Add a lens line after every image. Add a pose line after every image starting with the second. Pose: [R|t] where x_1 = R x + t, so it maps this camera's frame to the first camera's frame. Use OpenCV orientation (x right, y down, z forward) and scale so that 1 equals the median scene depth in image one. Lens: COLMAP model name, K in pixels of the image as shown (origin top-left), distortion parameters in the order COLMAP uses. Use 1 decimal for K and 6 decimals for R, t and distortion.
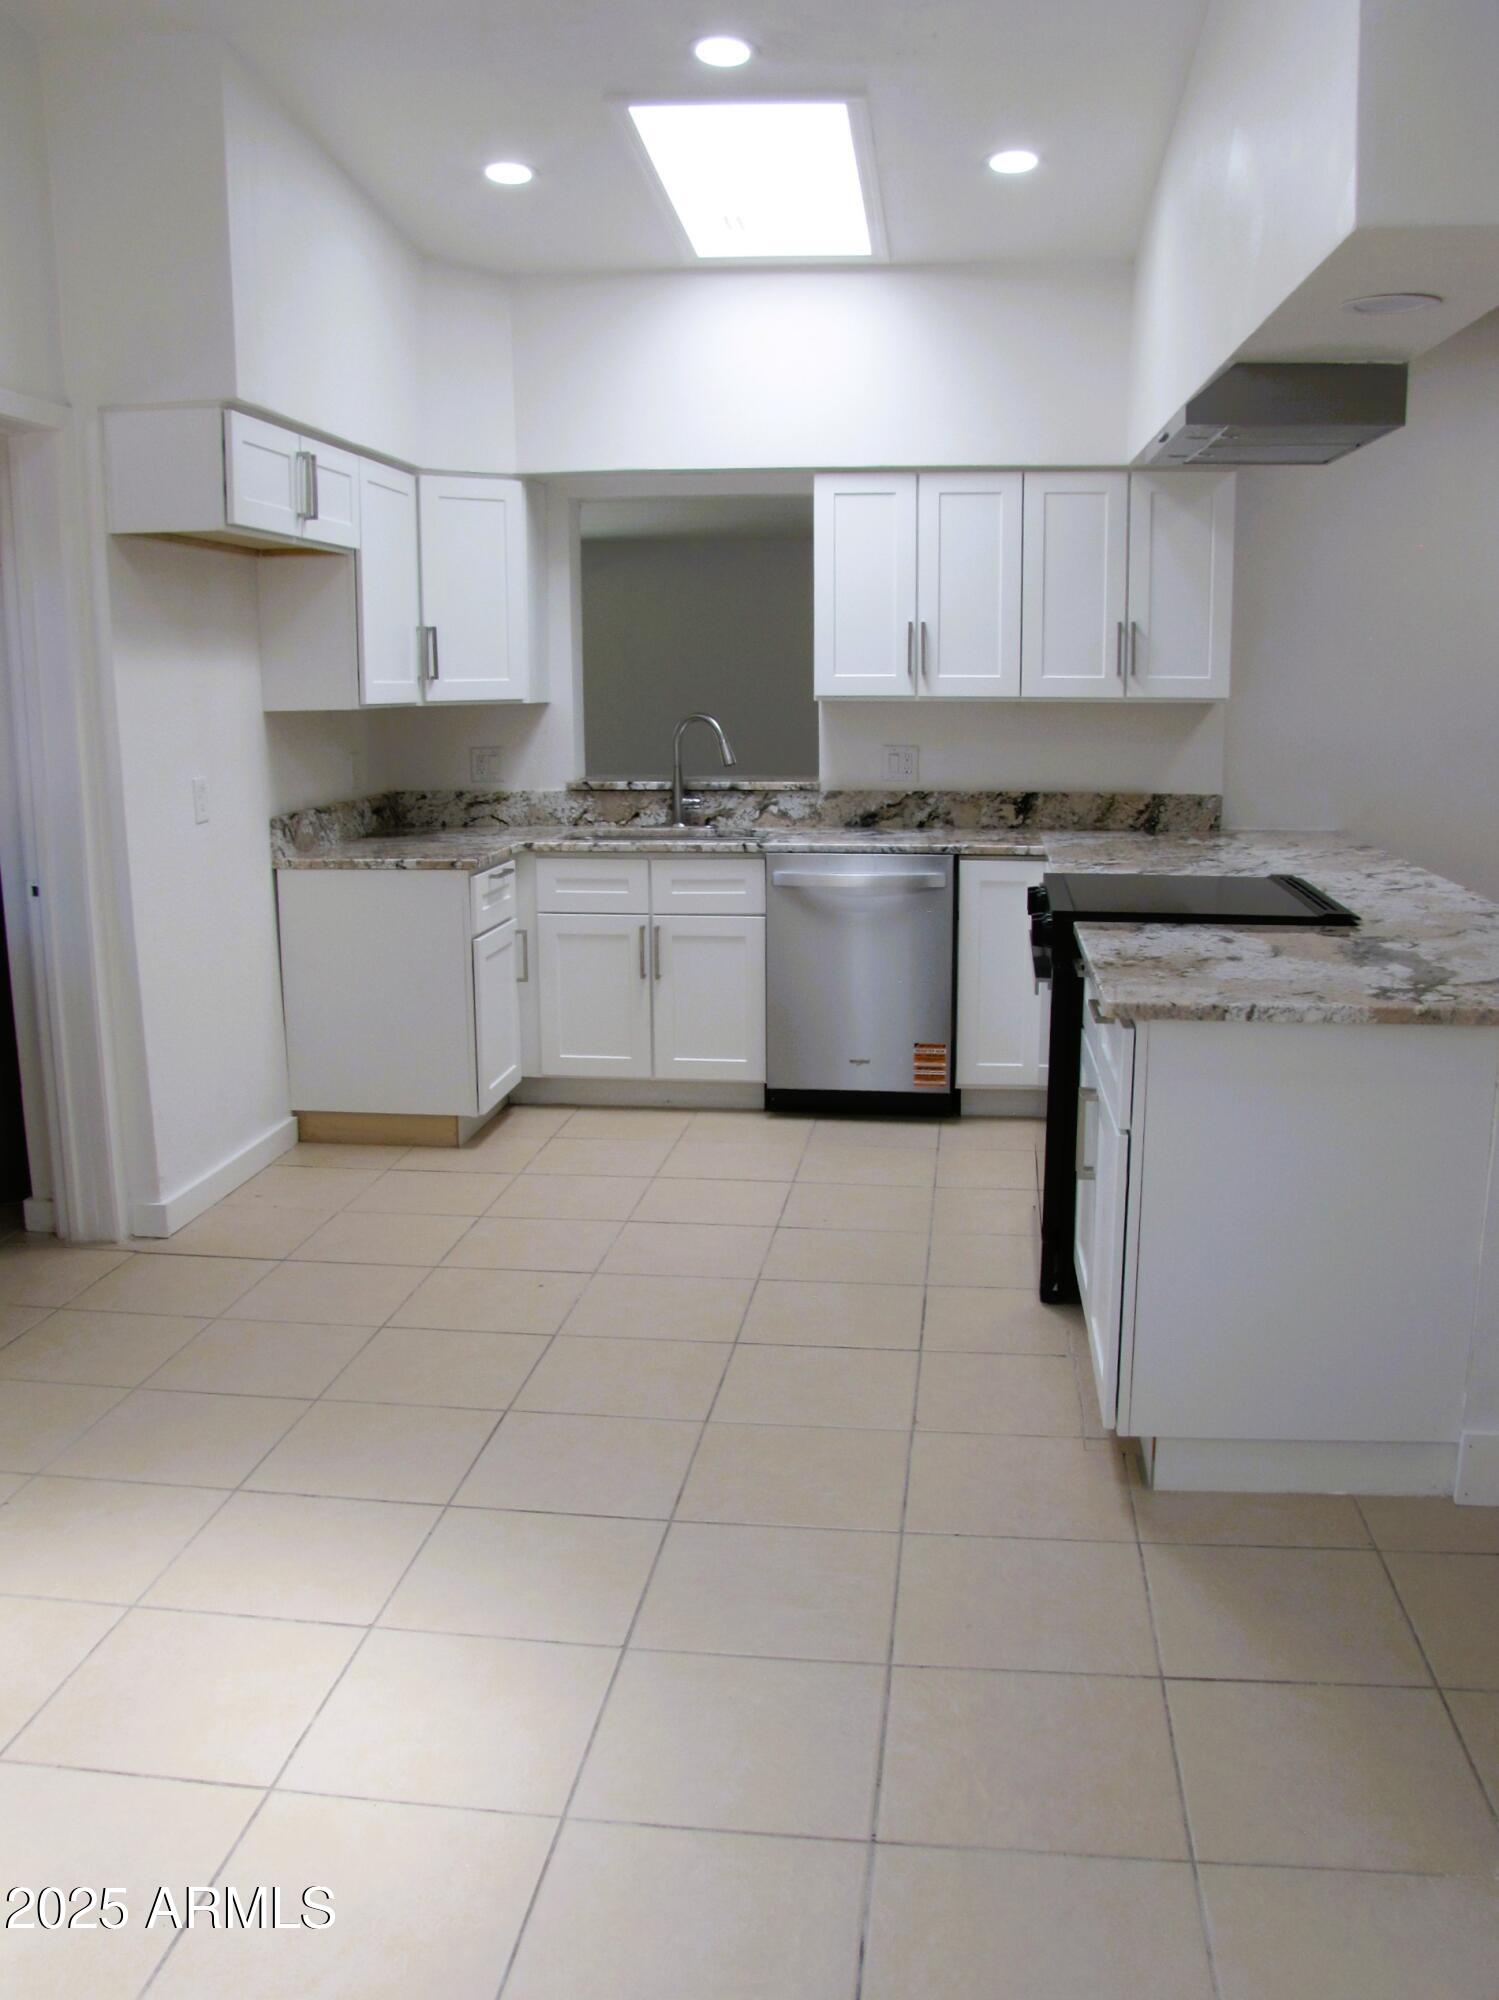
lens RADIAL K [[1720.2, 0, 757.5], [0, 1720.2, 1045.1], [0, 0, 1]] dist [-0.179730, 0.151291]
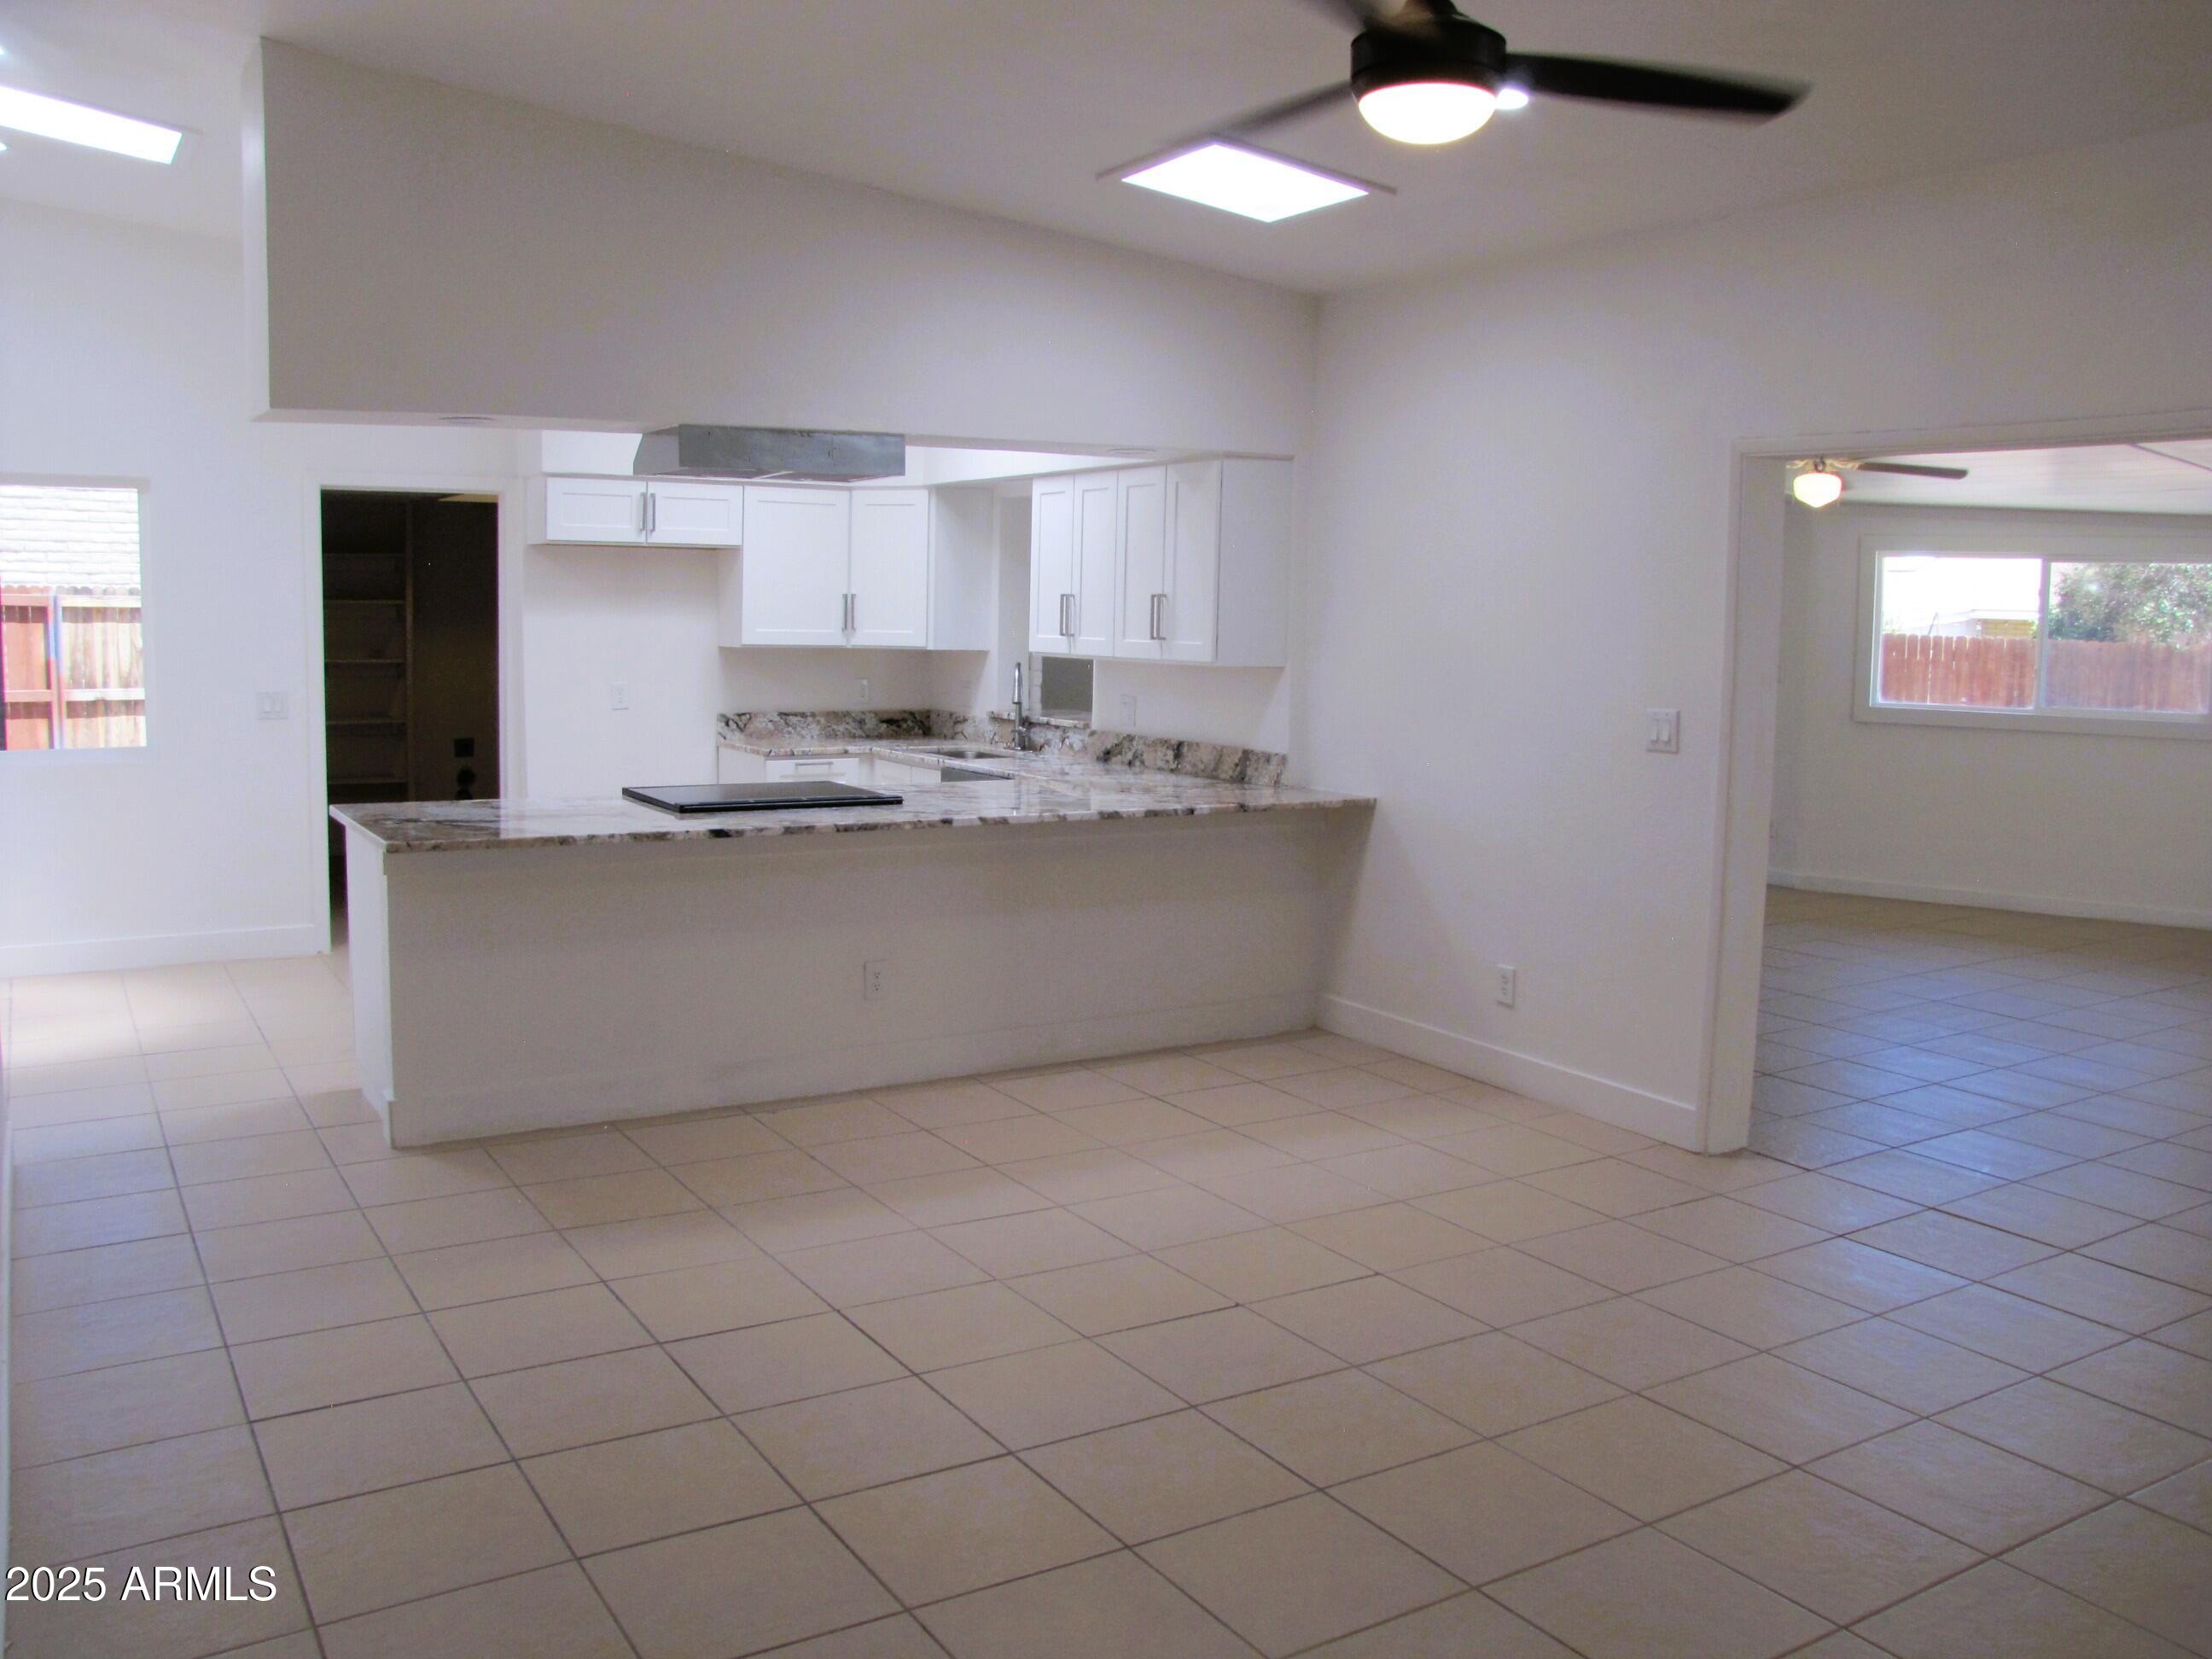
lens RADIAL K [[1852.4, 0, 1141.1], [0, 1852.4, 801.9], [0, 0, 1]] dist [-0.186803, 0.170112]
pose [[0.629468, 0.096472, -0.771015, 1.172642], [-0.186419, 0.982033, -0.029320, -0.070857], [0.754333, 0.162188, 0.636142, 0.208663]]
